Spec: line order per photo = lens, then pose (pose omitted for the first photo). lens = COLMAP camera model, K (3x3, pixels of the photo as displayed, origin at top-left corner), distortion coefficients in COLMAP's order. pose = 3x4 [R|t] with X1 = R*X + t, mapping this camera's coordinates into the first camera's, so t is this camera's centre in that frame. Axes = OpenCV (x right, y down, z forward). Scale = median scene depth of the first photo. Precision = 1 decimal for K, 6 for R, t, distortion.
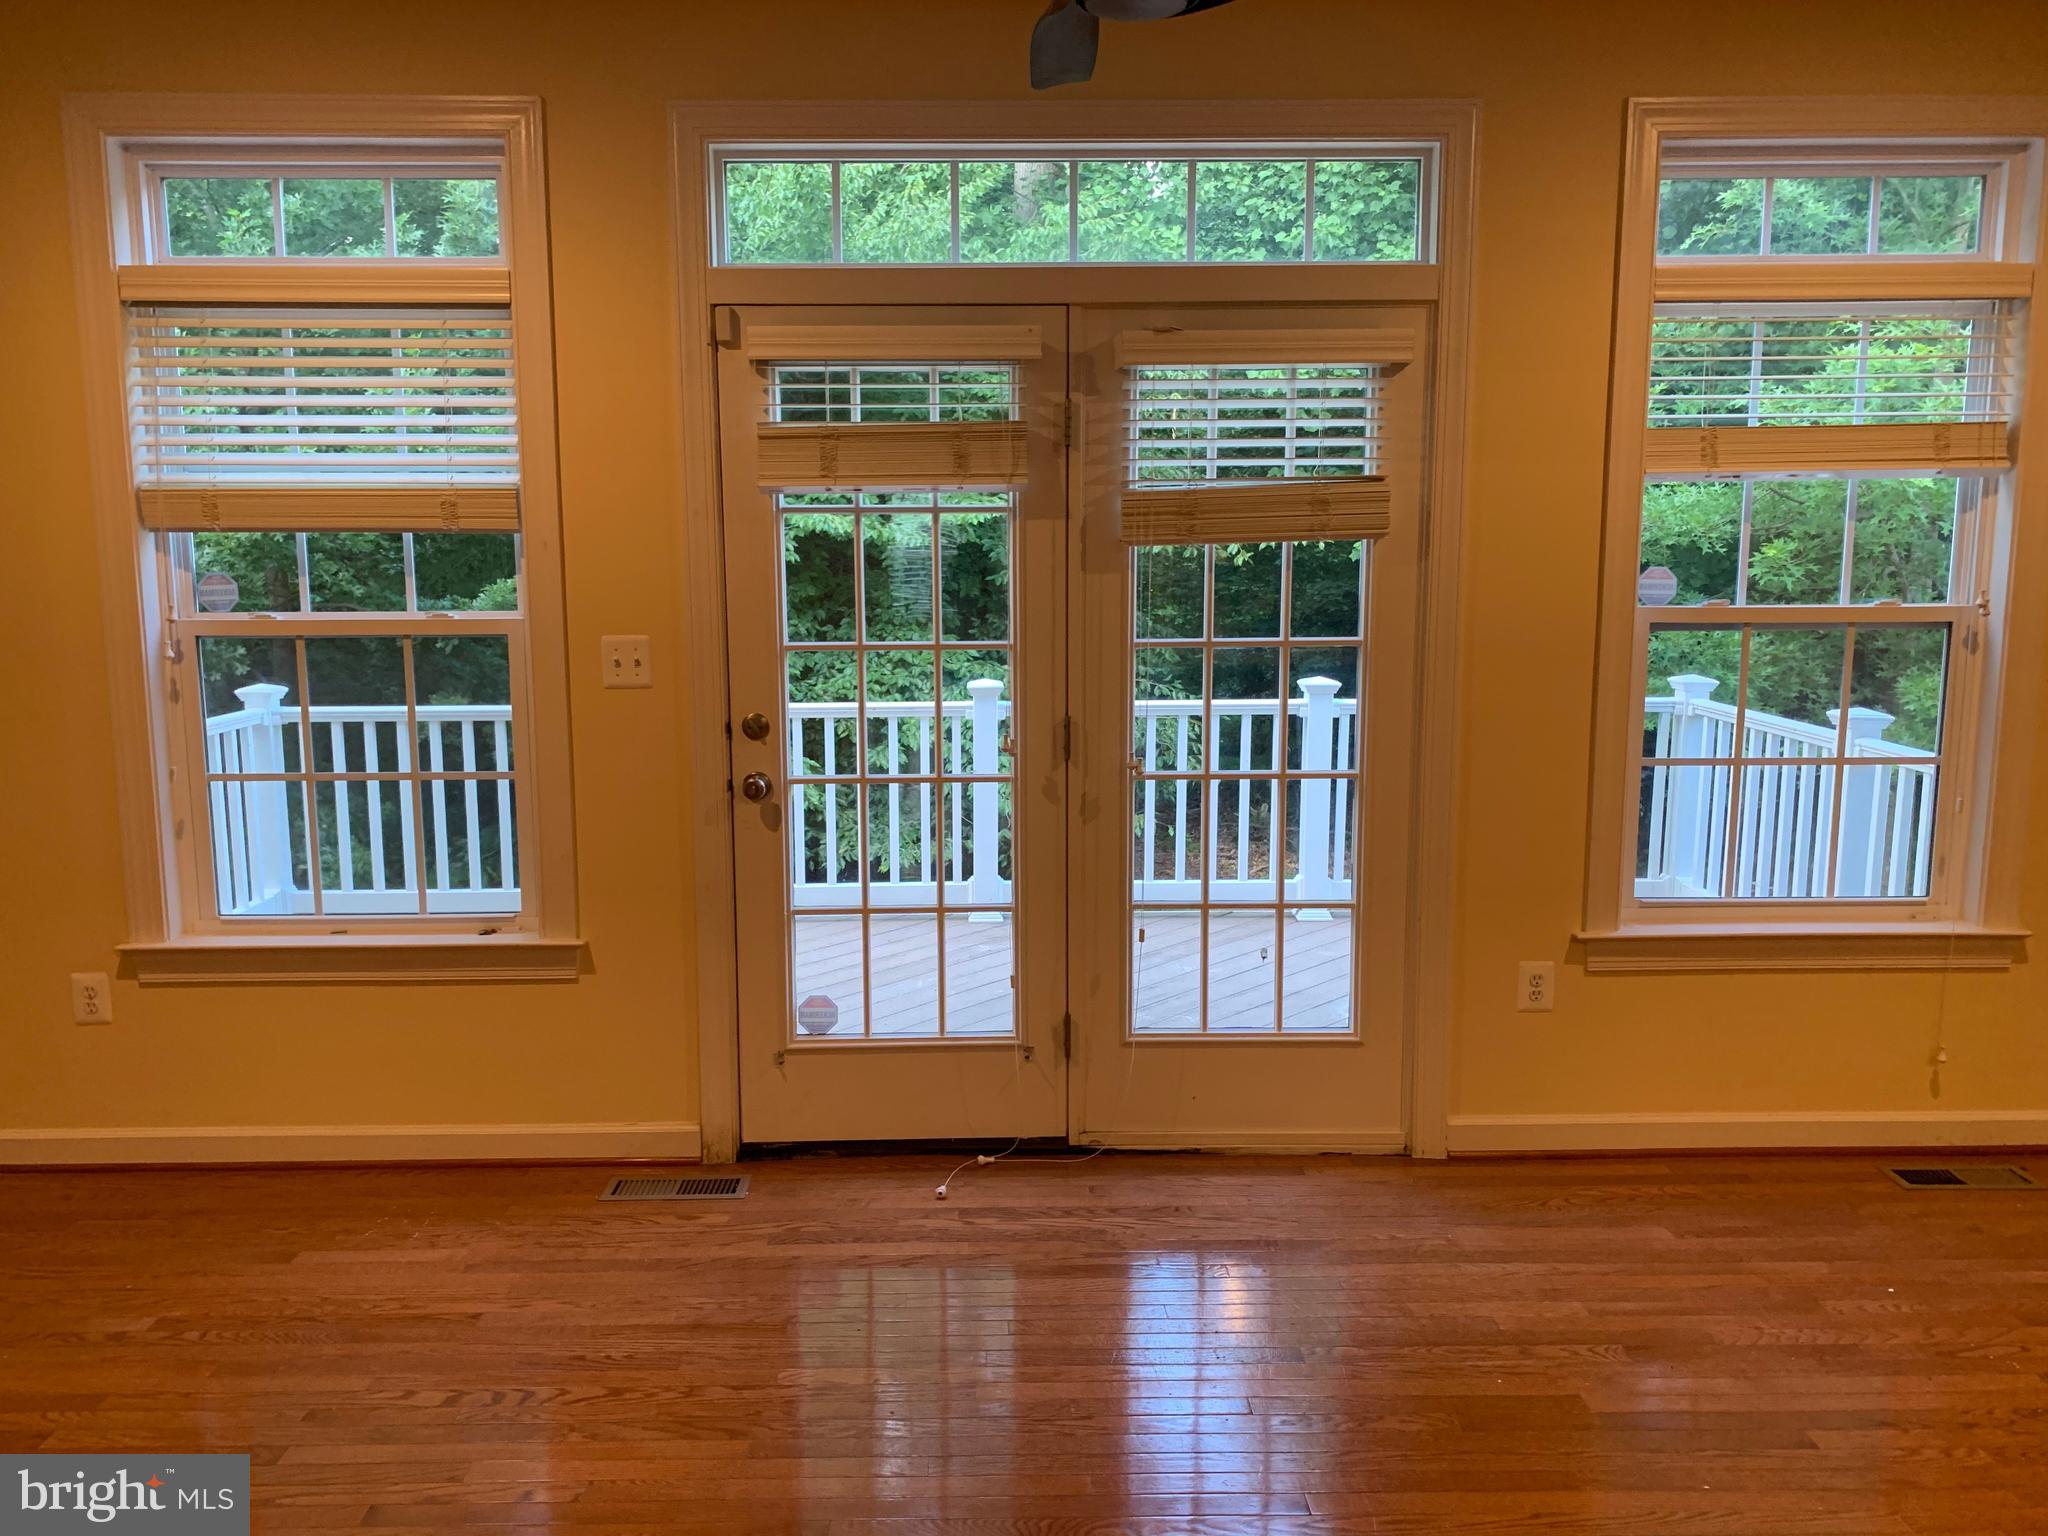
lens RADIAL K [[1558.0, 0, 1012.4], [0, 1558.0, 752.9], [0, 0, 1]] dist [0.049278, -0.077914]
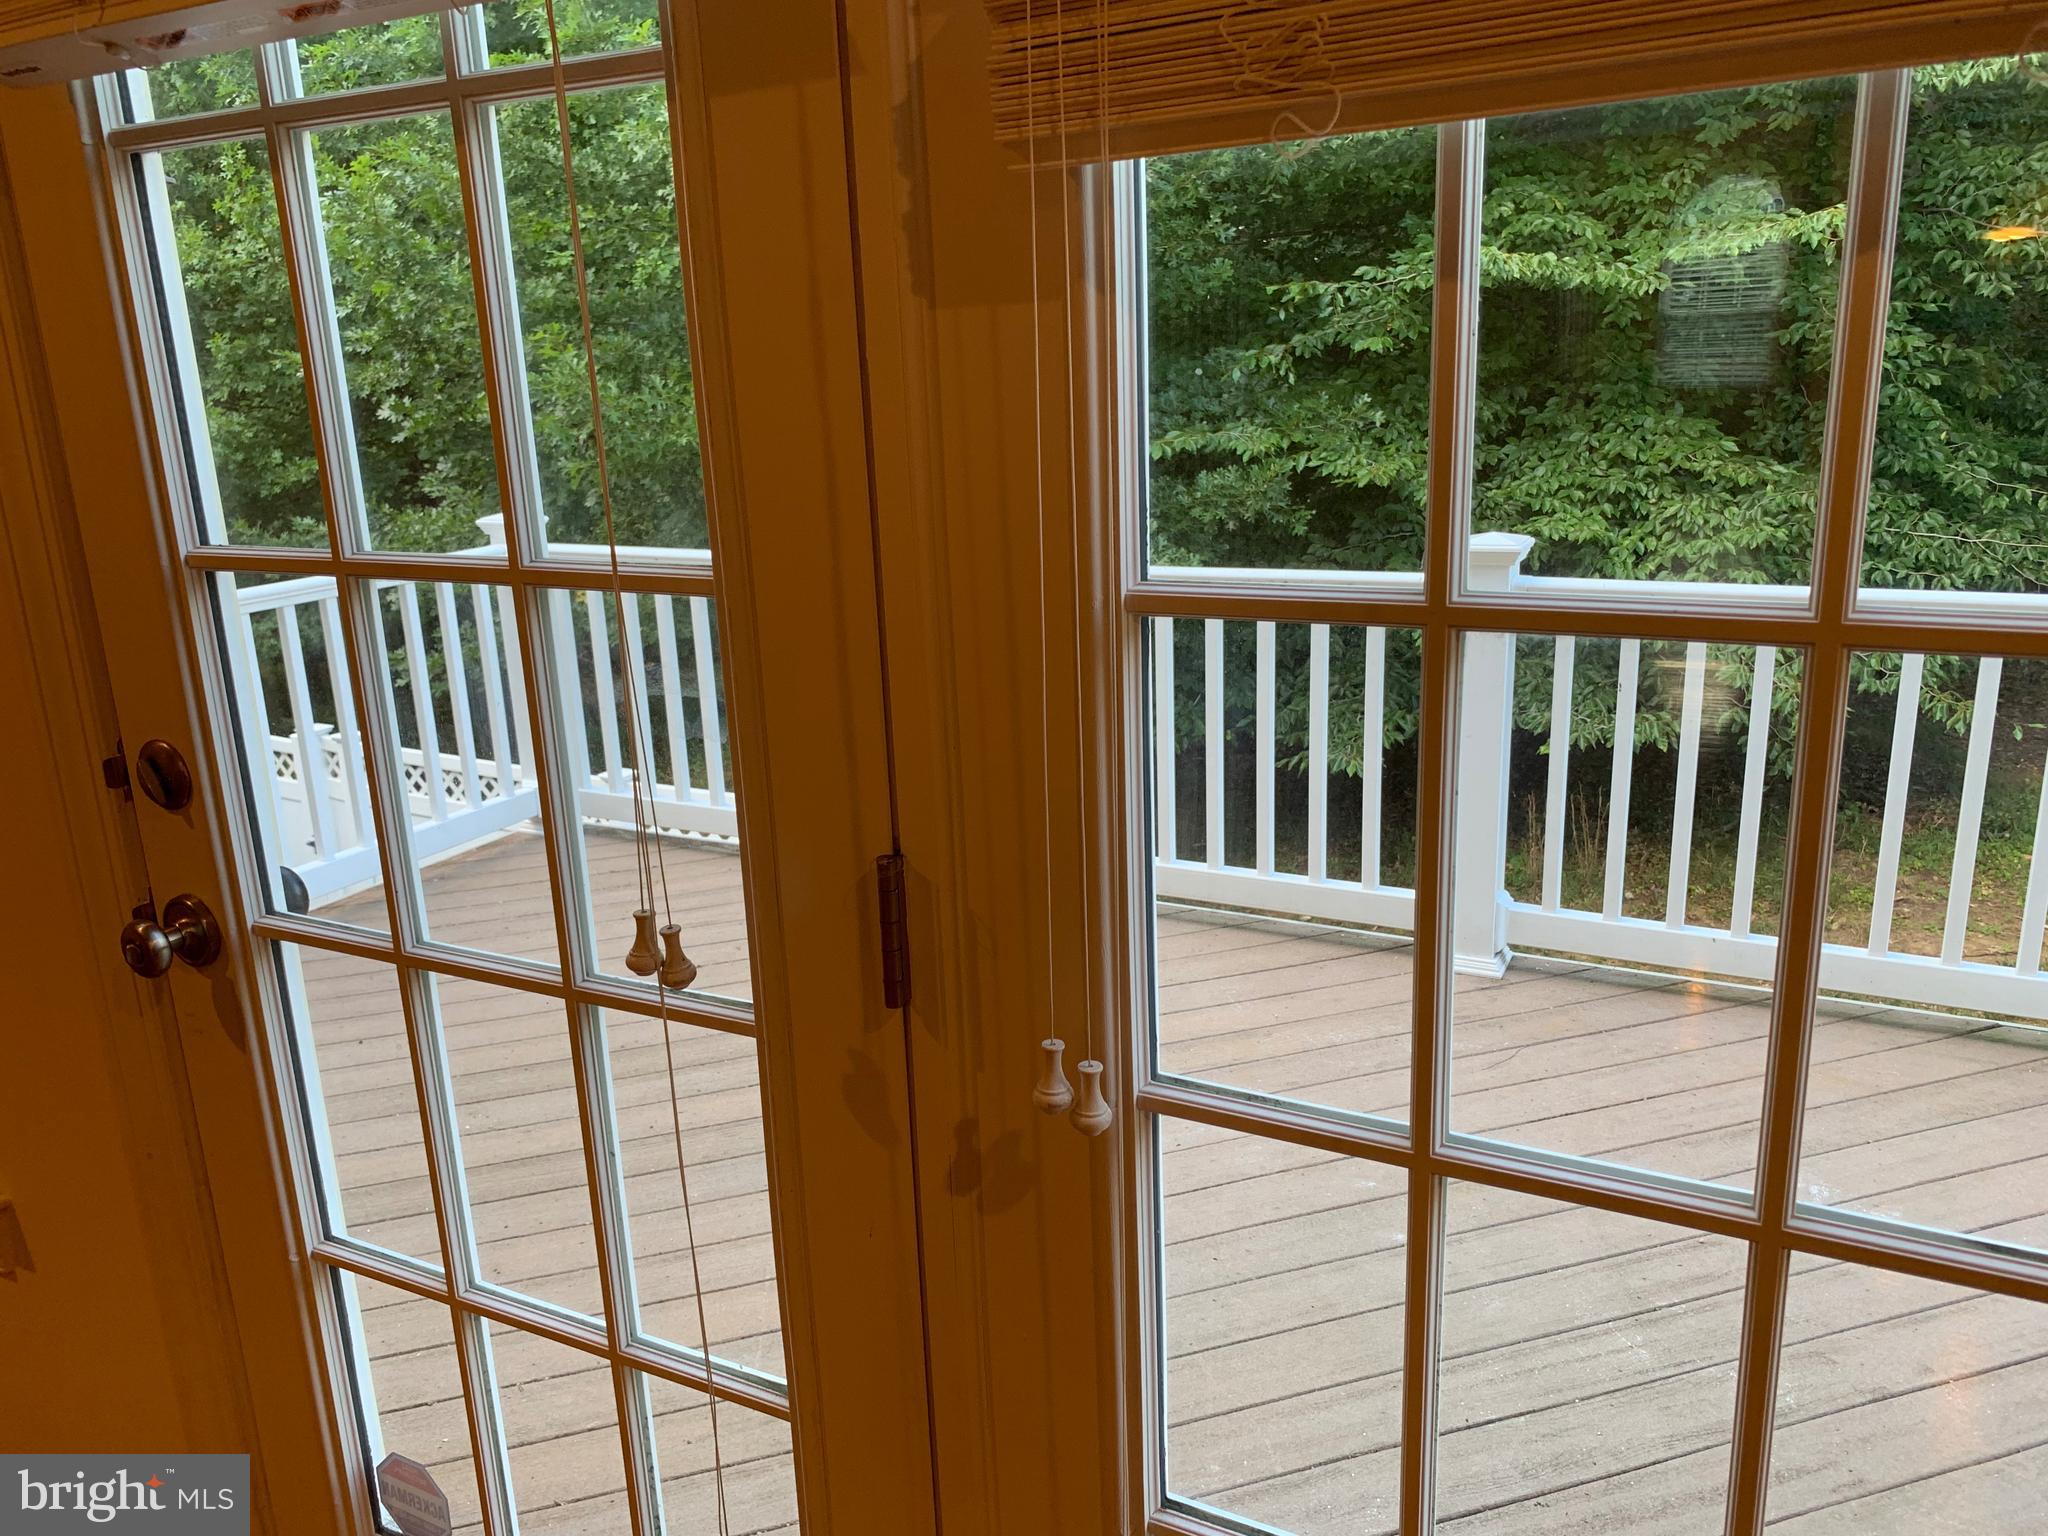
lens RADIAL K [[1558.0, 0, 1012.4], [0, 1558.0, 752.9], [0, 0, 1]] dist [0.049278, -0.077914]
pose [[0.869116, 0.098288, -0.484744, 0.050688], [-0.029435, 0.988598, 0.147676, -0.022691], [0.493732, -0.114079, 0.862099, 0.217889]]
